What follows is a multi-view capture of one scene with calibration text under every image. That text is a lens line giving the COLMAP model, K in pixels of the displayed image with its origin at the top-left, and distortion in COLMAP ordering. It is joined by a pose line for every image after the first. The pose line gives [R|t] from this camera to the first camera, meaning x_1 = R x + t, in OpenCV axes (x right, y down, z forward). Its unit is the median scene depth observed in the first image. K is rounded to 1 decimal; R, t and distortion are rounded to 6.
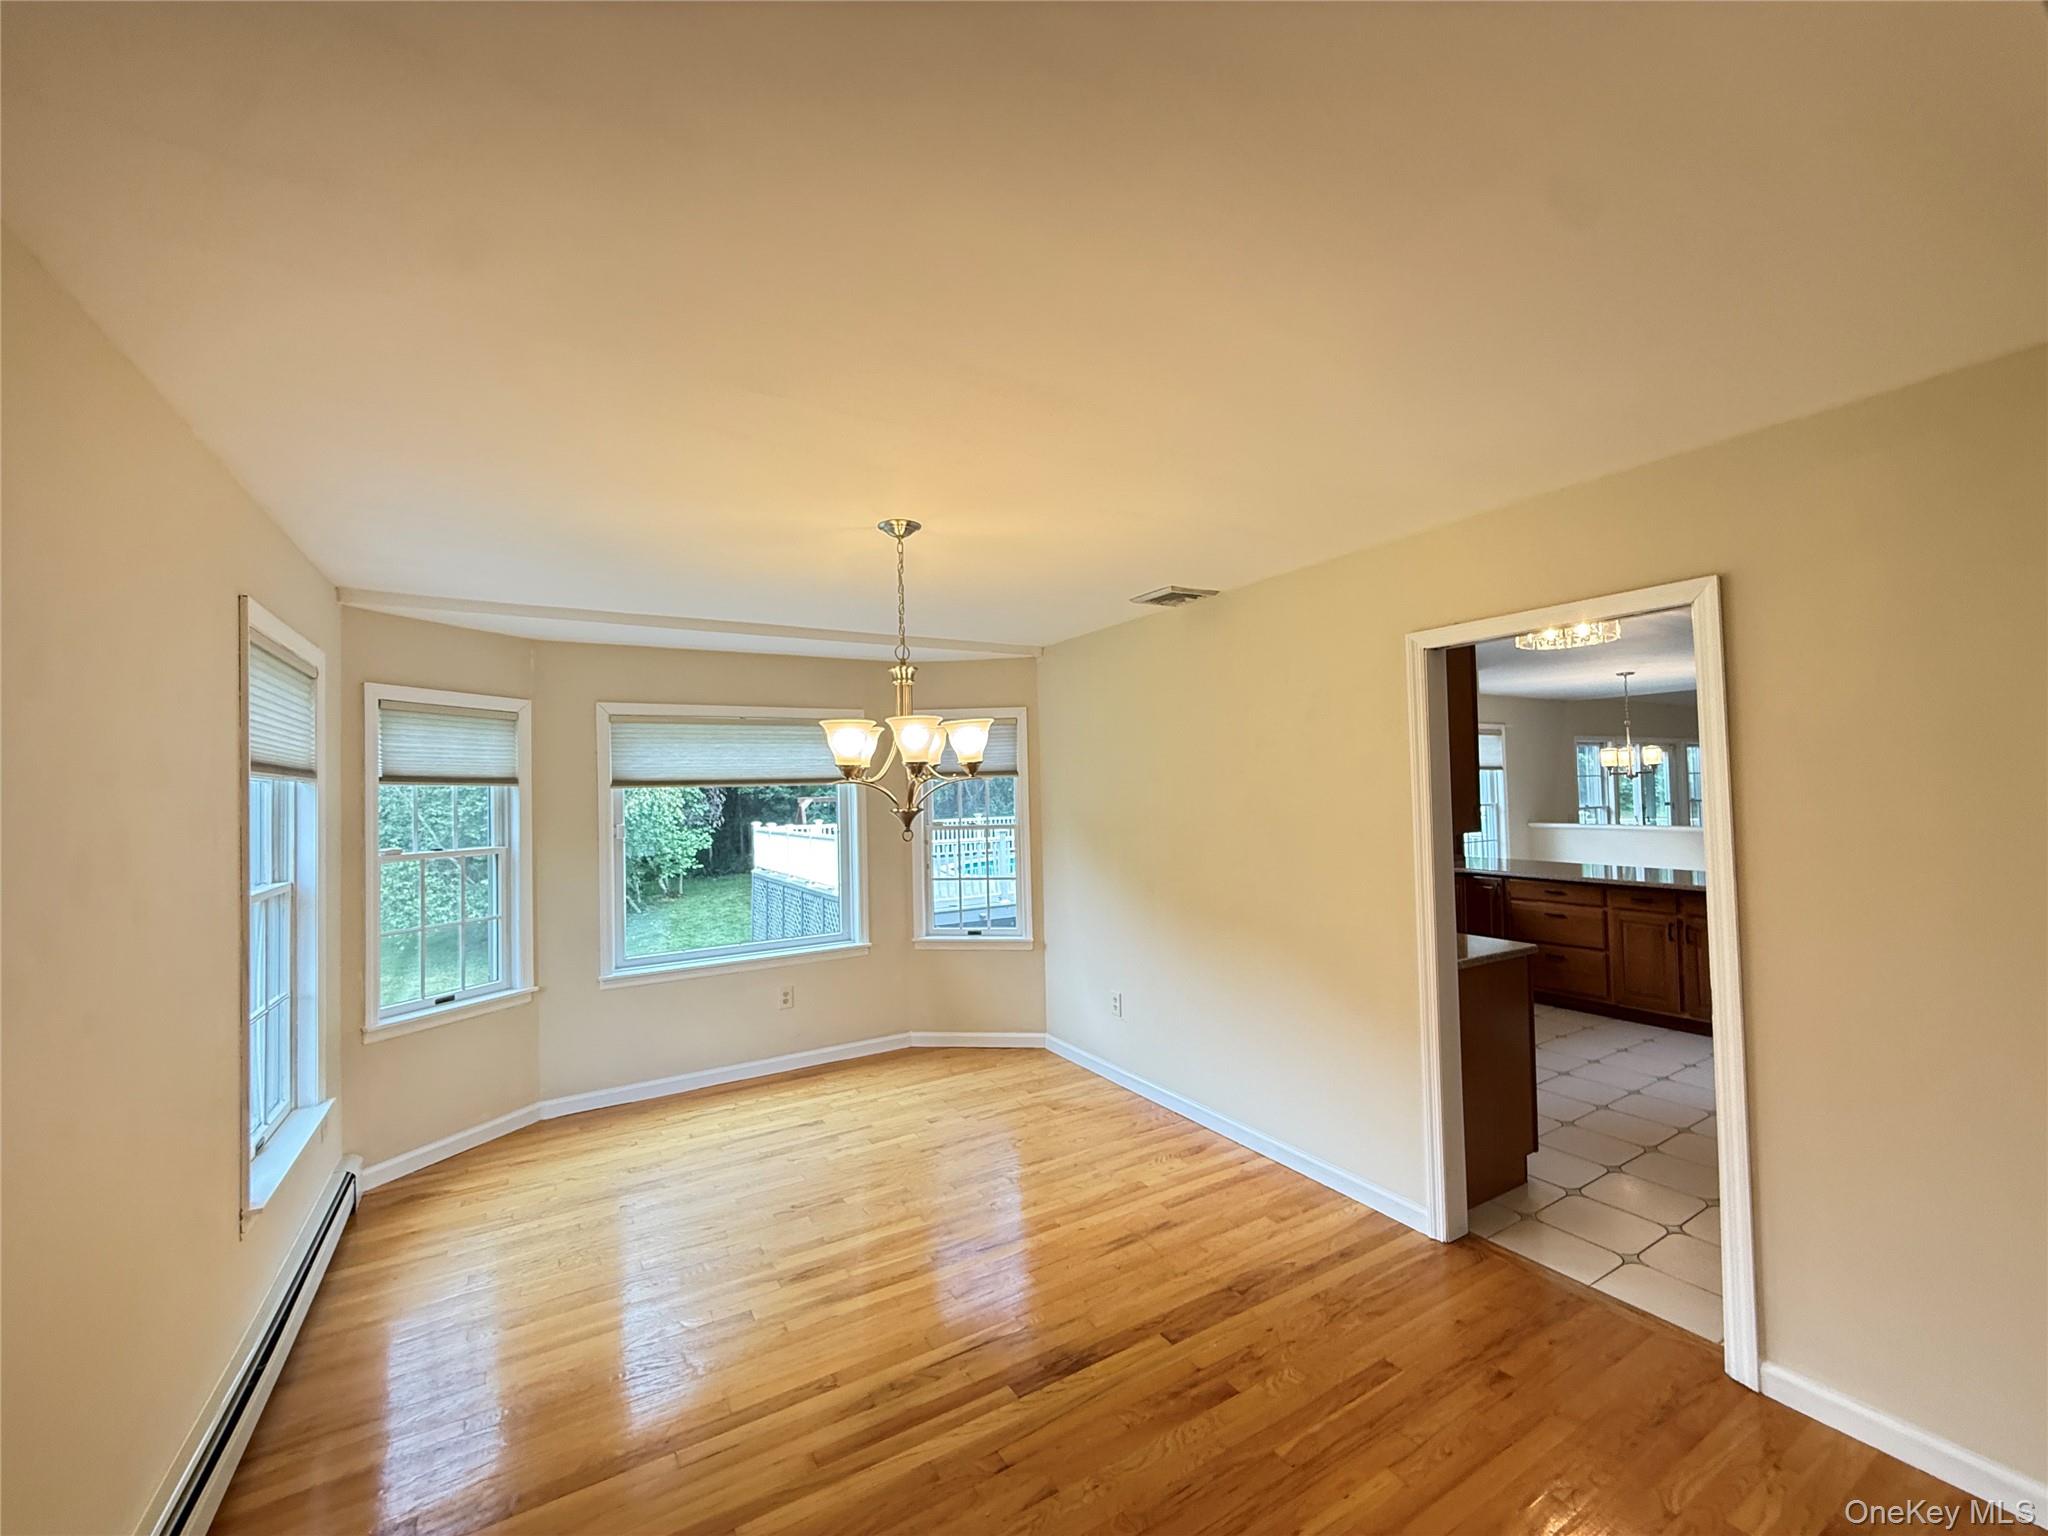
lens RADIAL K [[805.8, 0, 1024.0], [0, 805.8, 768.0], [0, 0, 1]] dist [-0.005703, -0.000219]
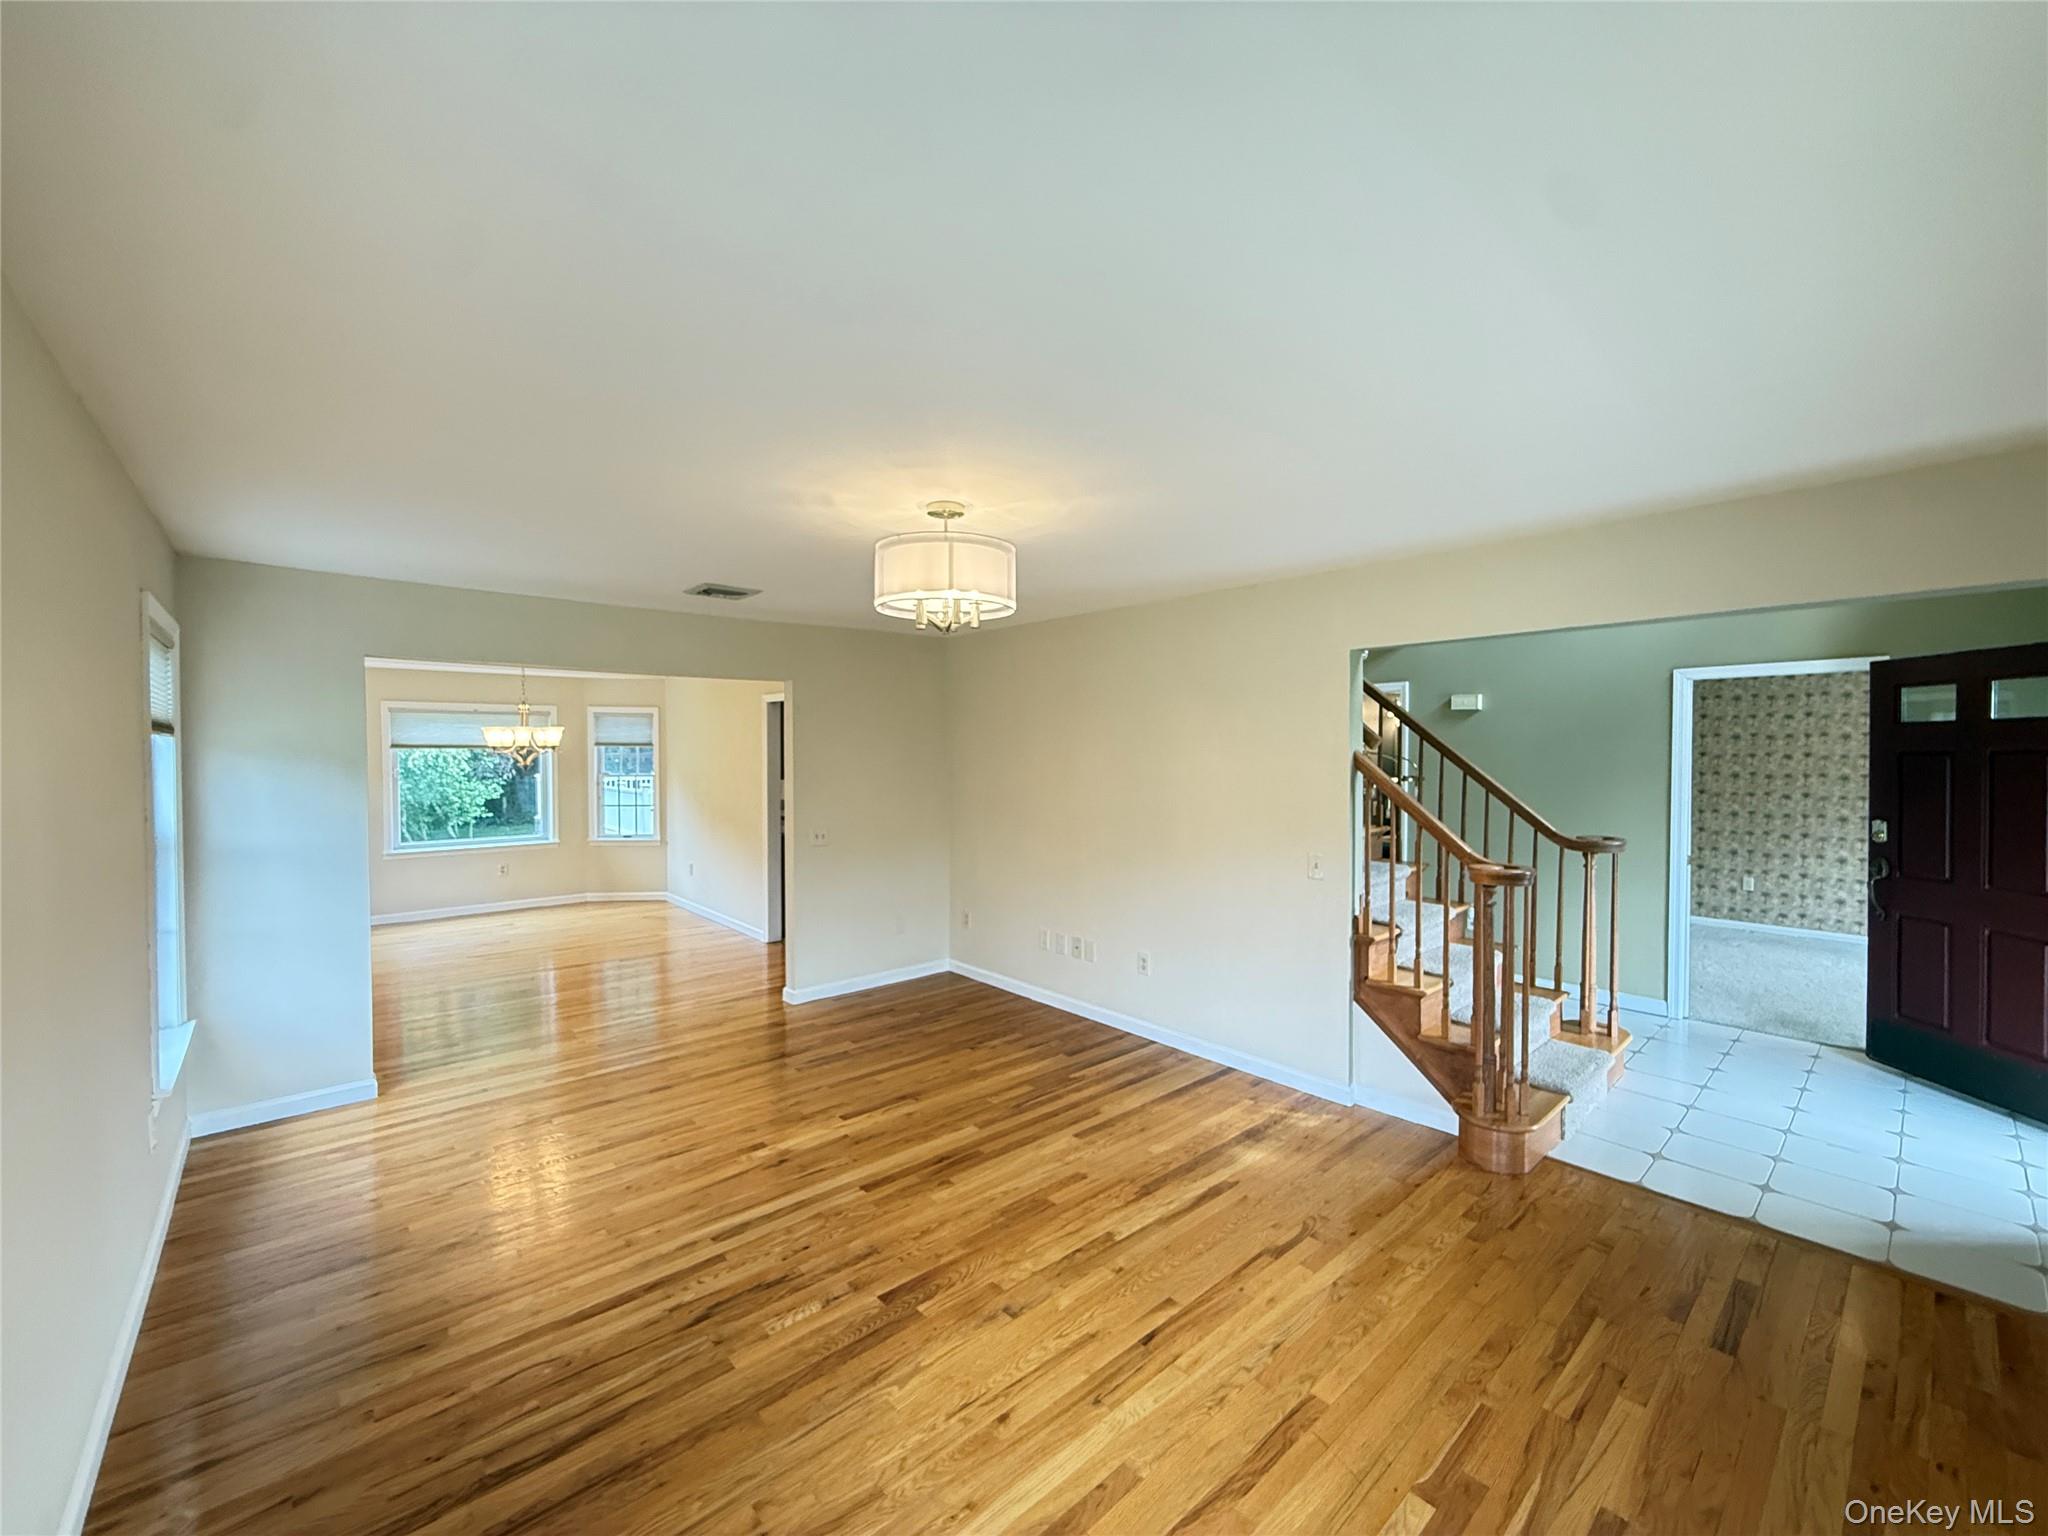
lens RADIAL K [[805.8, 0, 1024.0], [0, 805.8, 768.0], [0, 0, 1]] dist [-0.005703, -0.000219]
pose [[0.982394, 0.021206, 0.185614, 0.113401], [-0.029881, 0.998582, 0.044066, -0.011054], [-0.184417, -0.048836, 0.981634, -0.212591]]
